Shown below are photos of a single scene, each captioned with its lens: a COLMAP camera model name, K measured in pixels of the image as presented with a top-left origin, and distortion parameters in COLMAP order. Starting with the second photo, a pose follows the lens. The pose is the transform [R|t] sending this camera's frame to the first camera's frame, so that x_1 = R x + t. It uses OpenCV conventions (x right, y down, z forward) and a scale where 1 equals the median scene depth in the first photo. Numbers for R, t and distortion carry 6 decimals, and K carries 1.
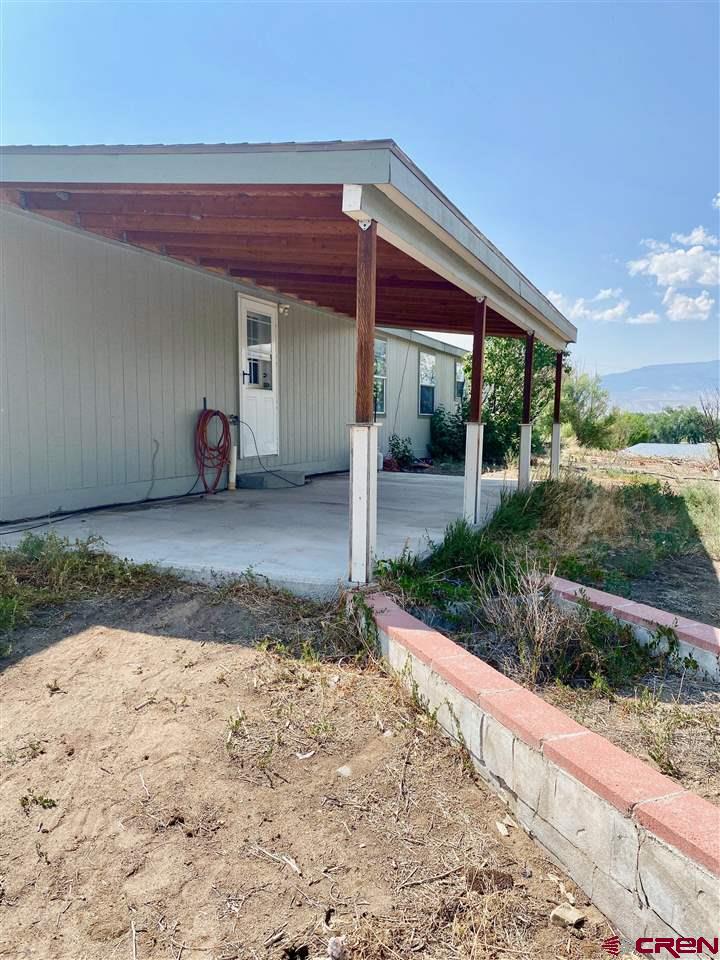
lens RADIAL K [[739.6, 0, 360.6], [0, 739.6, 481.8], [0, 0, 1]] dist [-0.000884, -0.016371]
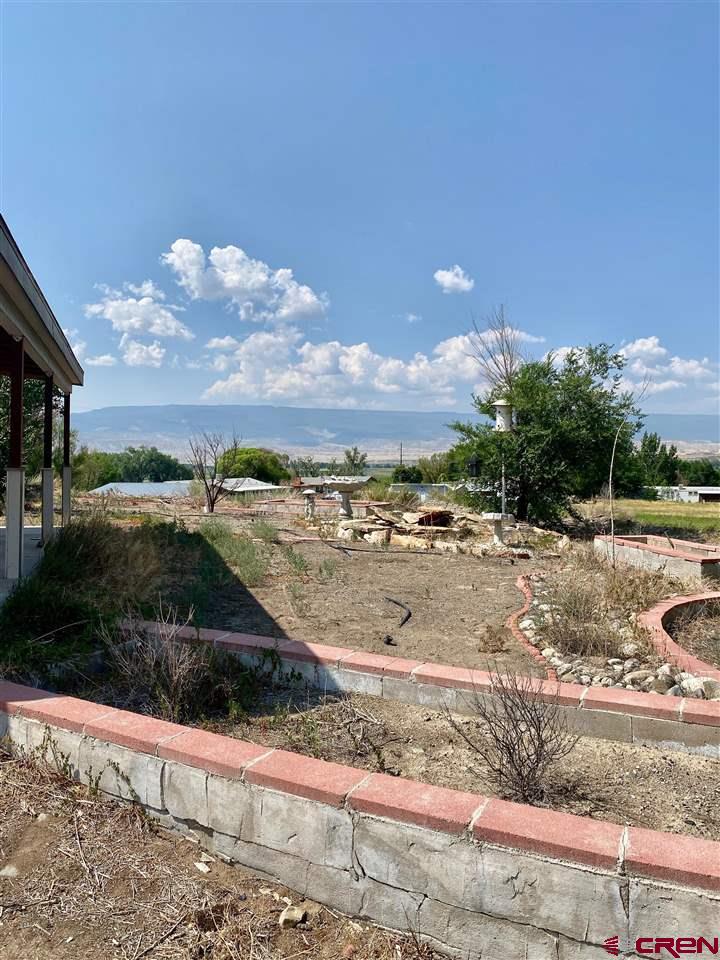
lens RADIAL K [[739.6, 0, 364.3], [0, 739.6, 476.9], [0, 0, 1]] dist [-0.000884, -0.016371]
pose [[0.752556, -0.018034, 0.658281, -0.224411], [0.056698, 0.997687, -0.037486, -0.018414], [-0.656083, 0.065534, 0.751838, 0.025620]]
